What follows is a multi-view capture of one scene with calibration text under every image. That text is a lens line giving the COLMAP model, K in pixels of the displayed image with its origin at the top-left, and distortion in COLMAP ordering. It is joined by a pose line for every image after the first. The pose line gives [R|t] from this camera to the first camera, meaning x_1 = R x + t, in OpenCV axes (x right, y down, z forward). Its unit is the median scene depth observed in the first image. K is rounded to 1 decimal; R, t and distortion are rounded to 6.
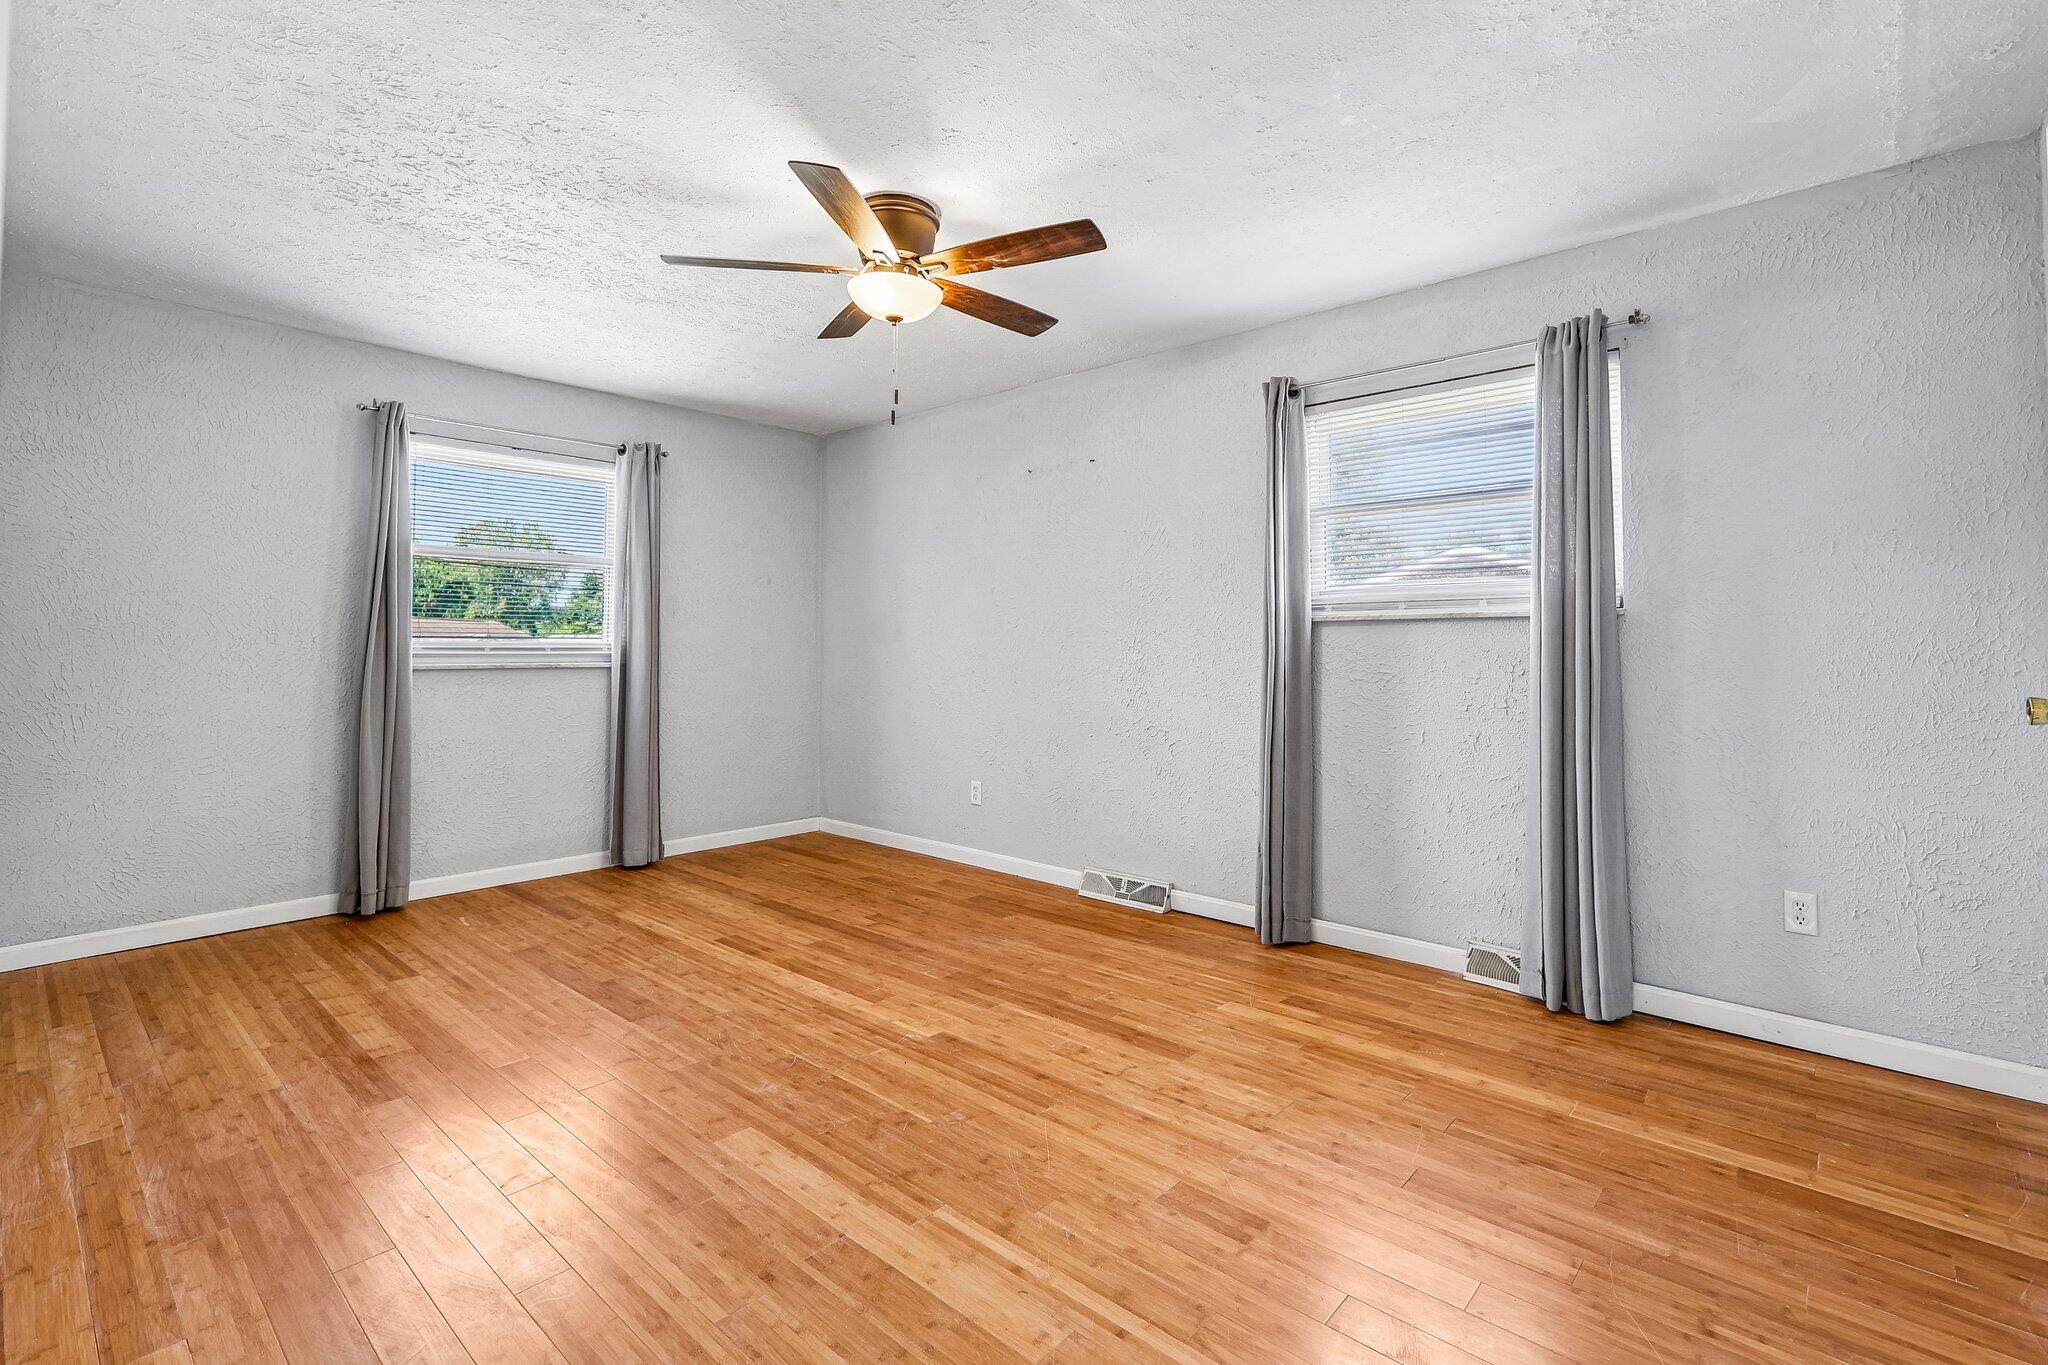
lens RADIAL K [[892.6, 0, 1025.6], [0, 892.6, 673.2], [0, 0, 1]] dist [0.001462, 0.000222]
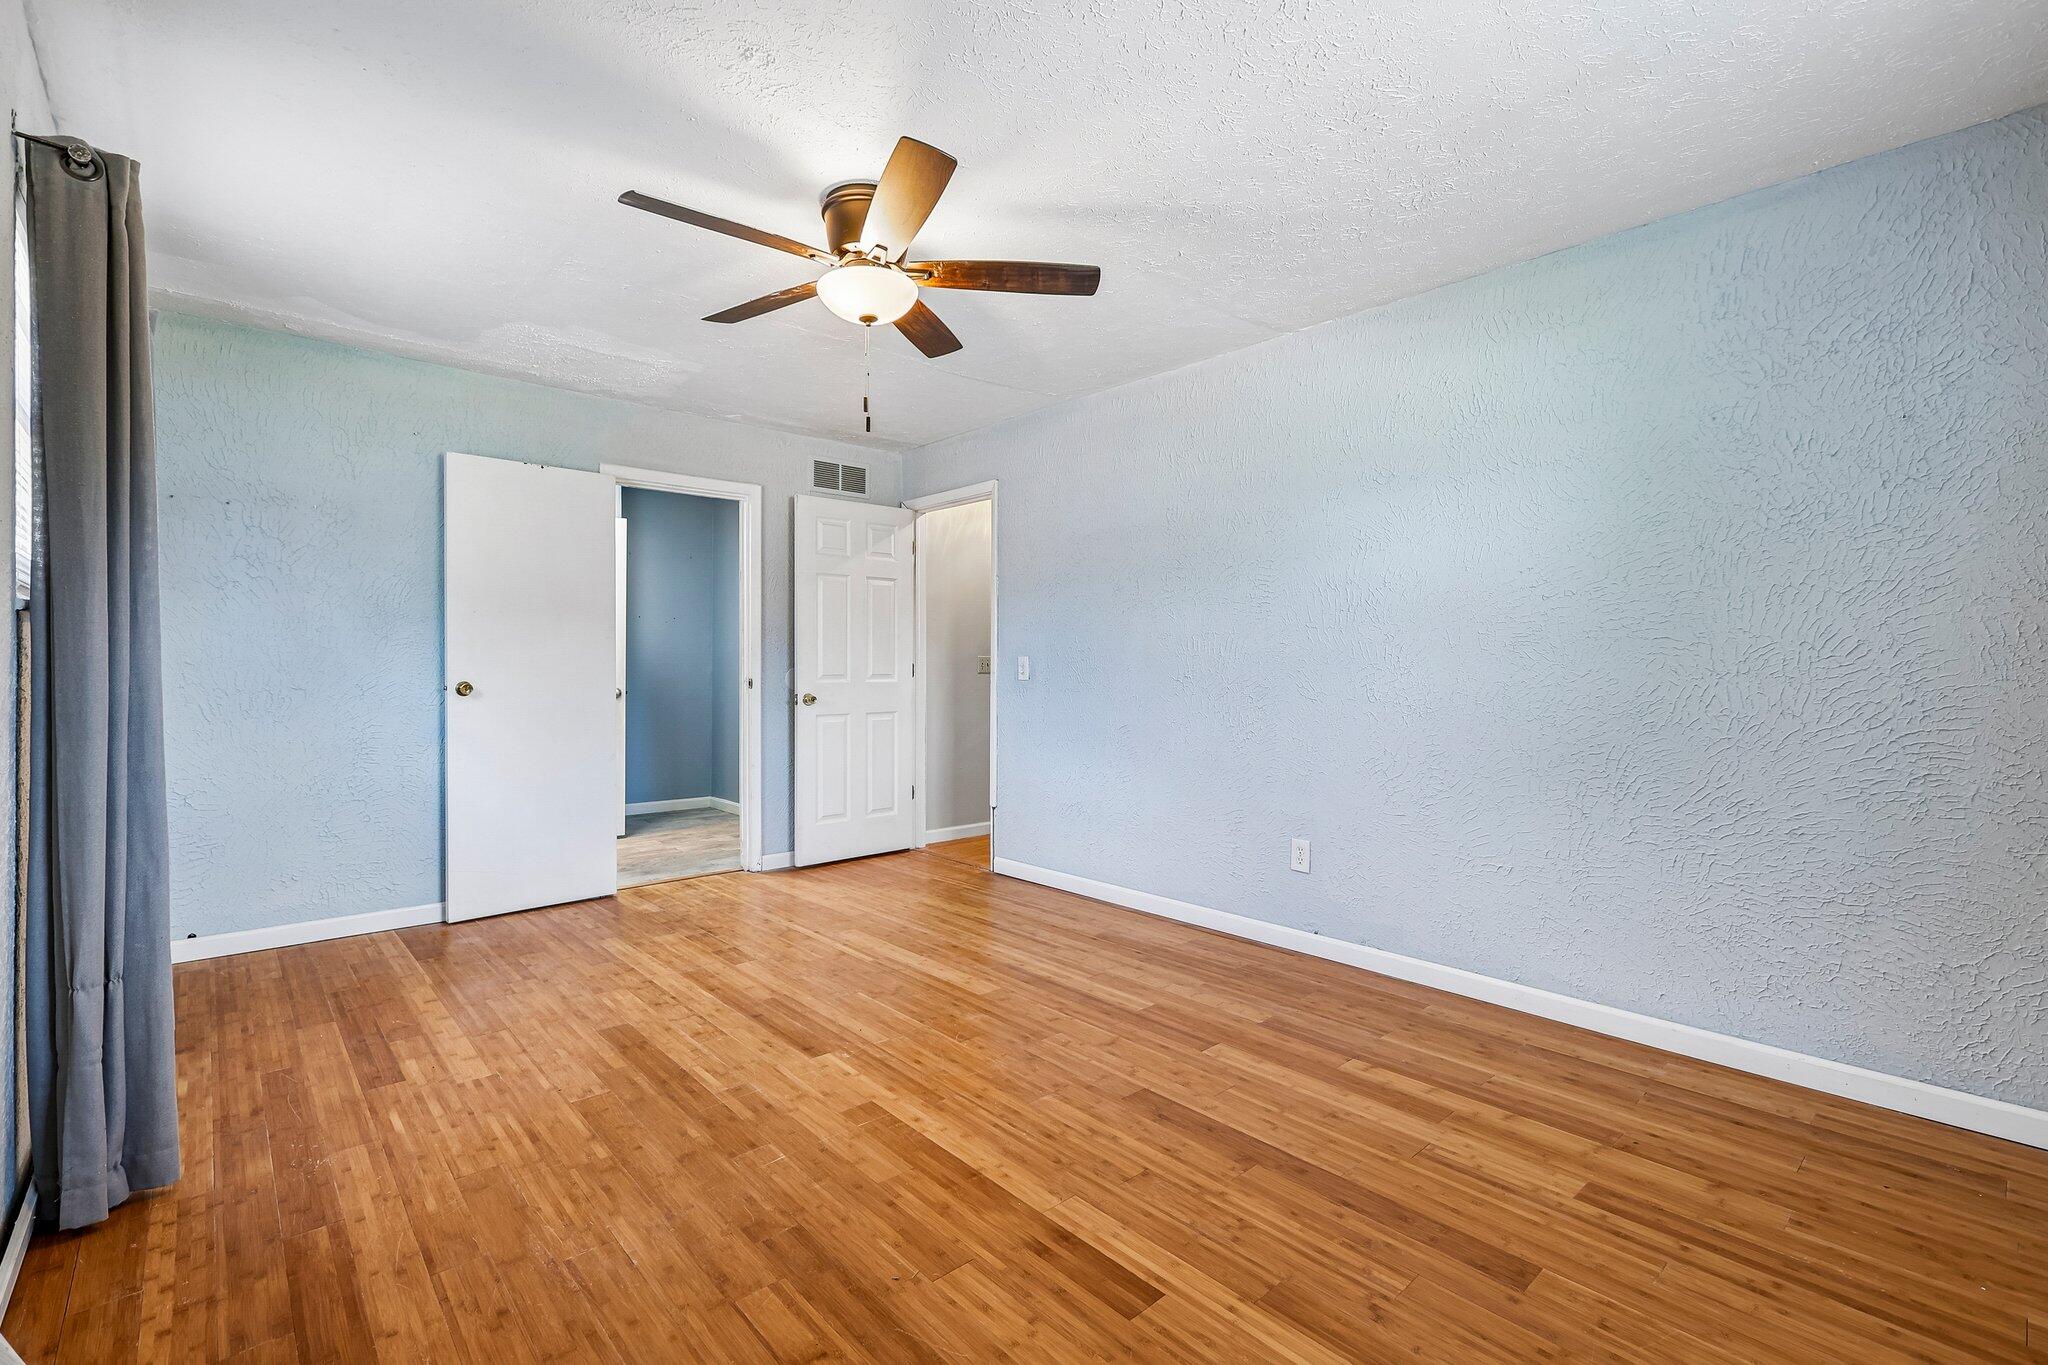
lens RADIAL K [[892.6, 0, 1025.6], [0, 892.6, 673.2], [0, 0, 1]] dist [0.001462, 0.000222]
pose [[-0.993563, -0.004903, 0.113177, -0.434505], [-0.000913, 0.999377, 0.035276, -0.053857], [-0.113279, 0.034946, -0.992948, 1.932032]]
